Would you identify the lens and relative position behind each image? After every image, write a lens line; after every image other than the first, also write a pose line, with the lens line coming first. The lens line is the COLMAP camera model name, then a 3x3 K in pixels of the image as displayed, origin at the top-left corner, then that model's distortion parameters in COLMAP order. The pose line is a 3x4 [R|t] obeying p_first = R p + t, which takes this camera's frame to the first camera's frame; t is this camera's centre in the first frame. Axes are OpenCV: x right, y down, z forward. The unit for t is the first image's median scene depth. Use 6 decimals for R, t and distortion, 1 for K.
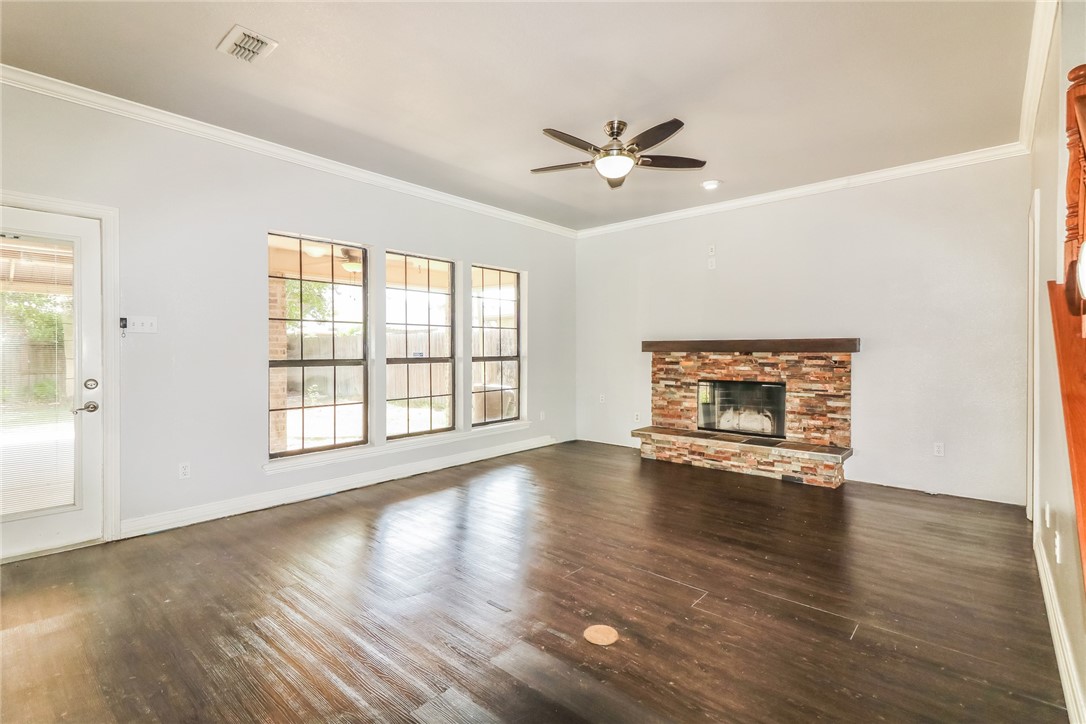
lens RADIAL K [[500.1, 0, 540.5], [0, 500.1, 359.8], [0, 0, 1]] dist [0.001473, 0.000164]
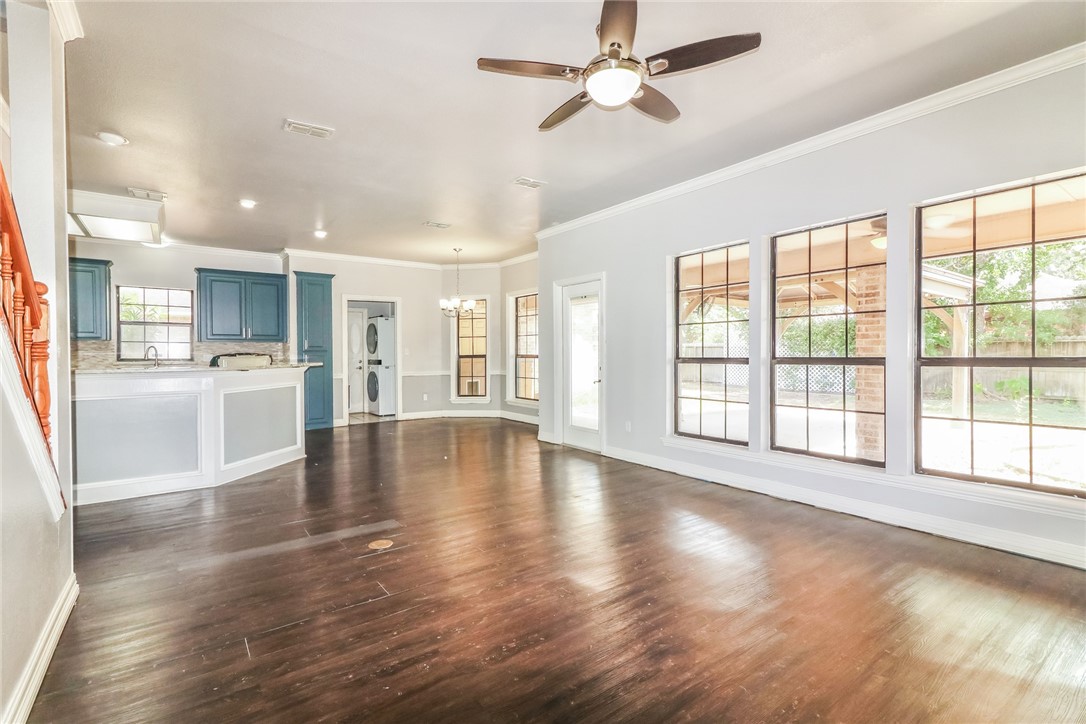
lens RADIAL K [[500.1, 0, 540.5], [0, 500.1, 359.8], [0, 0, 1]] dist [0.001473, 0.000164]
pose [[-0.218826, 0.010962, -0.975702, 1.074621], [-0.005272, 0.999909, 0.012417, -0.010477], [0.975750, 0.007861, -0.218749, 1.318080]]
